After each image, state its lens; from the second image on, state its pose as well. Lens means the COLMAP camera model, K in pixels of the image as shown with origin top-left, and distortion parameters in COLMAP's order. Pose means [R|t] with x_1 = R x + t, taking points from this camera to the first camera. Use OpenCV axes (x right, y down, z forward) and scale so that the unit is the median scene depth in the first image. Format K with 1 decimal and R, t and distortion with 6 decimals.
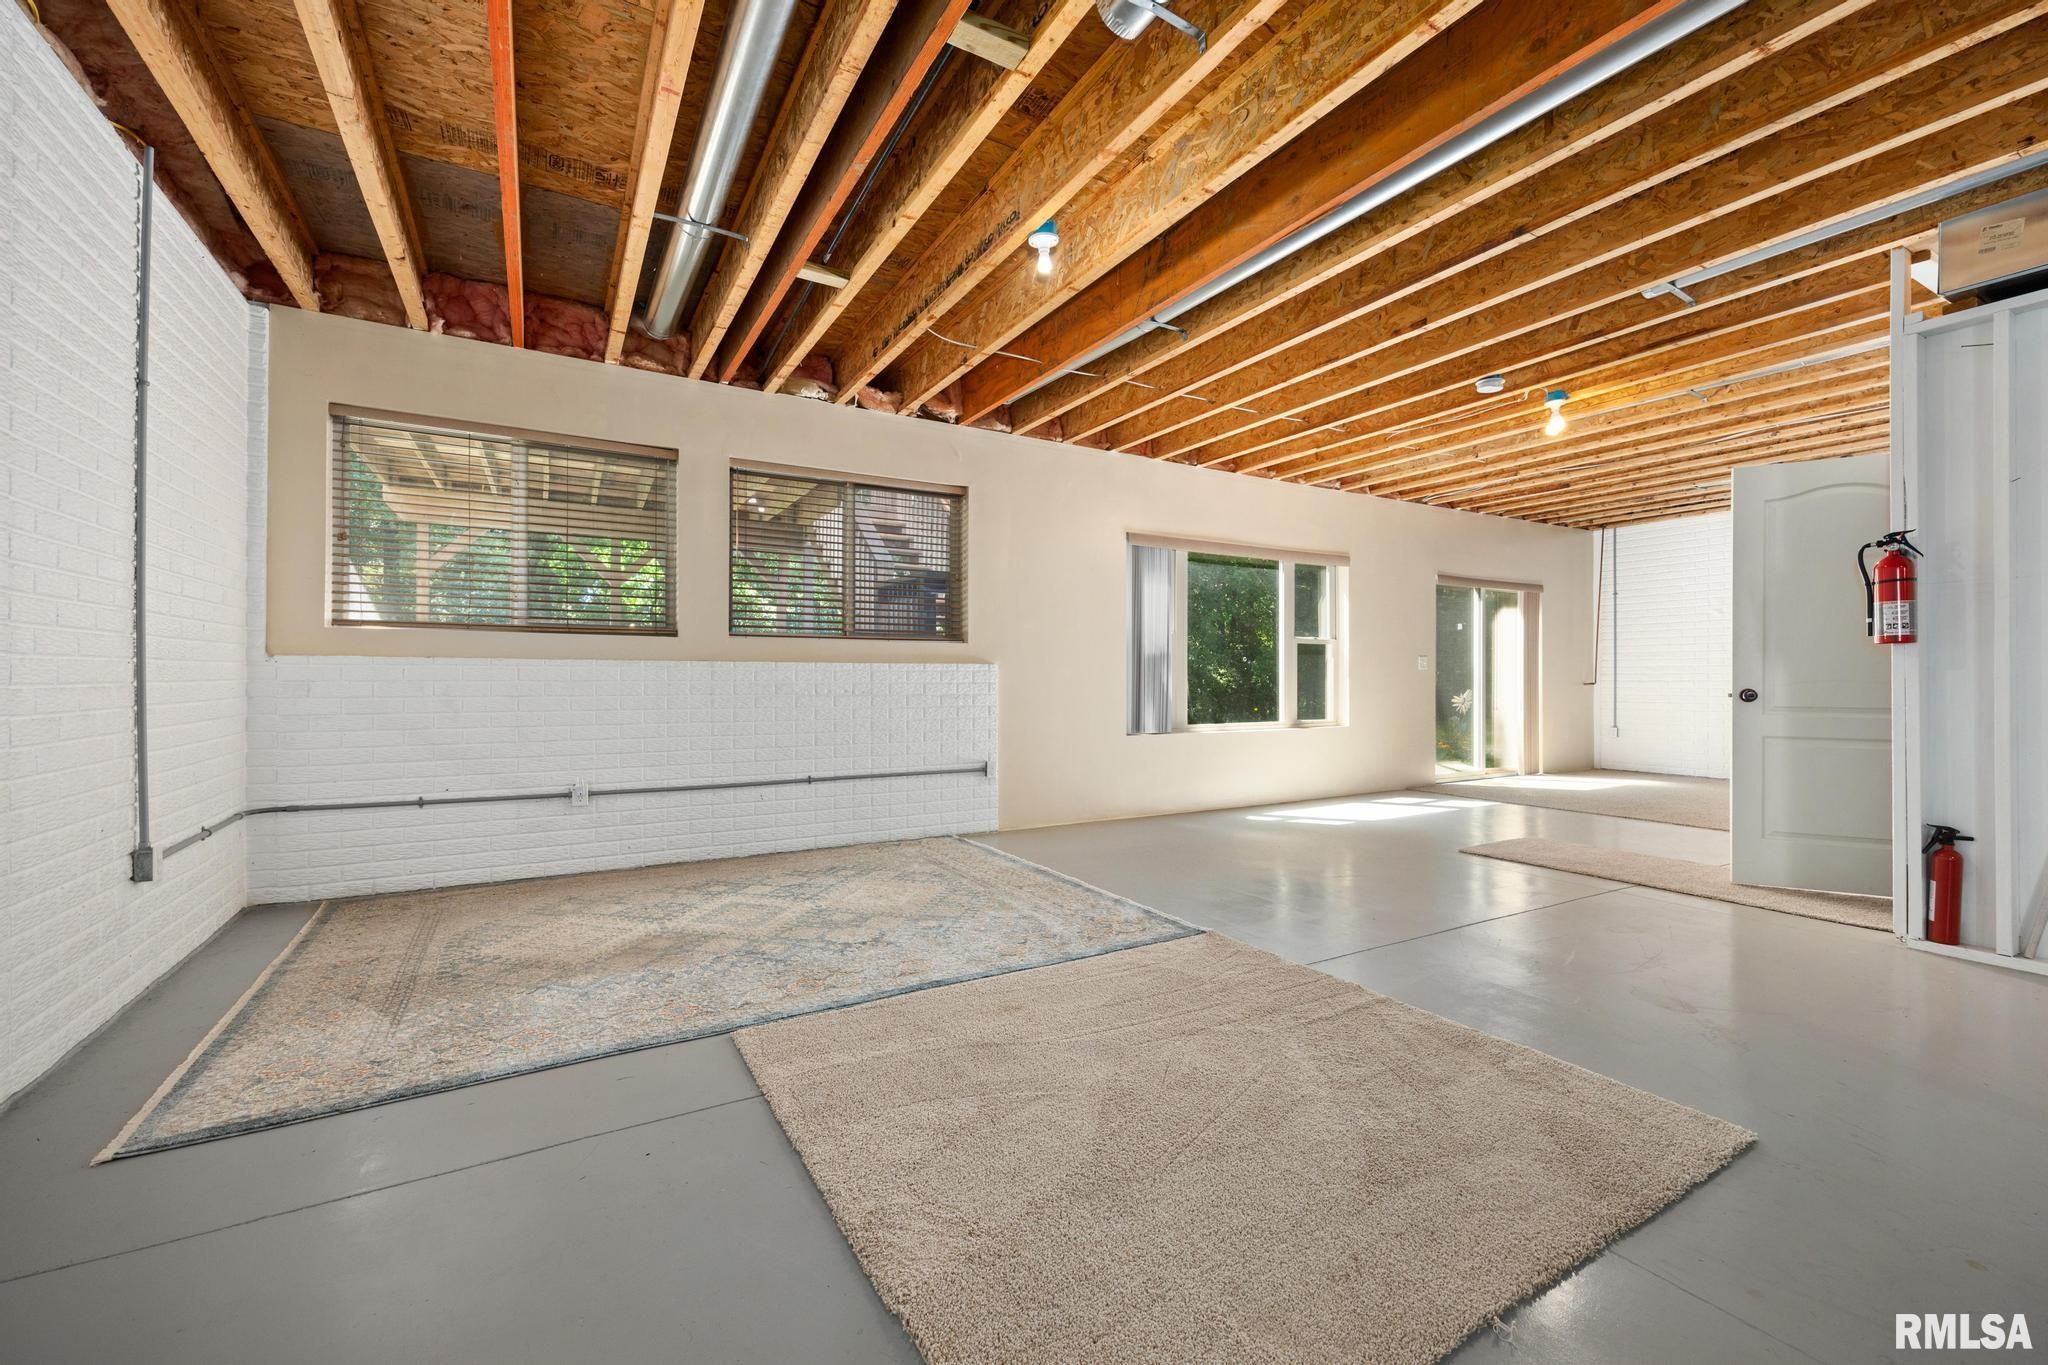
lens RADIAL K [[832.1, 0, 1019.3], [0, 832.1, 670.6], [0, 0, 1]] dist [-0.000537, -0.000885]
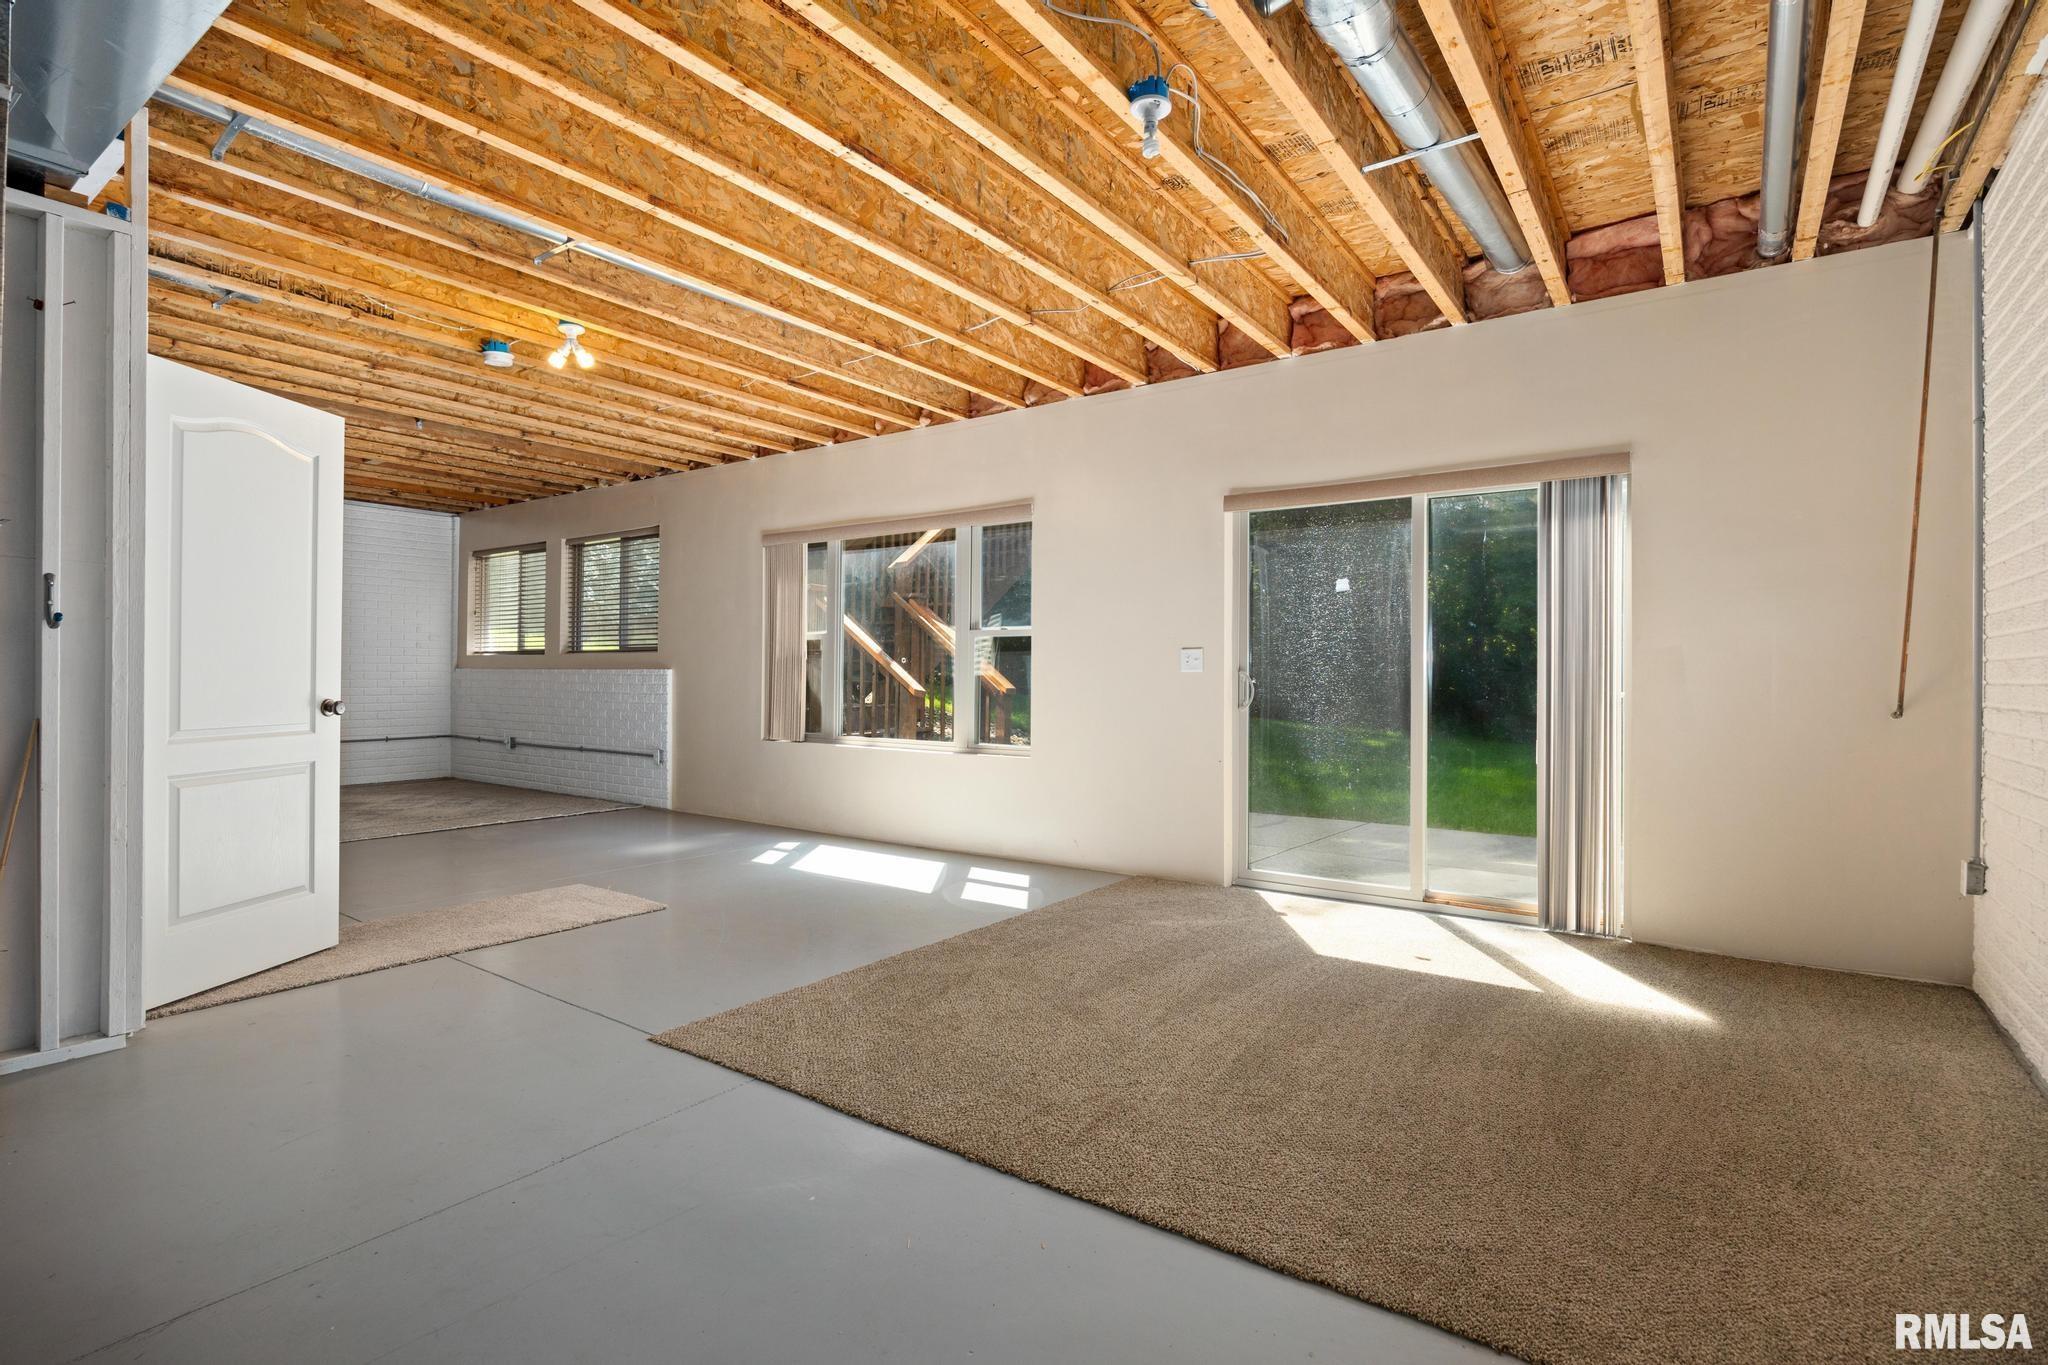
lens RADIAL K [[1013.2, 0, 1017.5], [0, 1013.2, 682.4], [0, 0, 1]] dist [-0.000794, -0.000041]
pose [[0.421964, 0.001116, -0.906612, 1.240792], [-0.011786, 0.999921, -0.004255, 0.010713], [0.906536, 0.012481, 0.421944, 0.707067]]
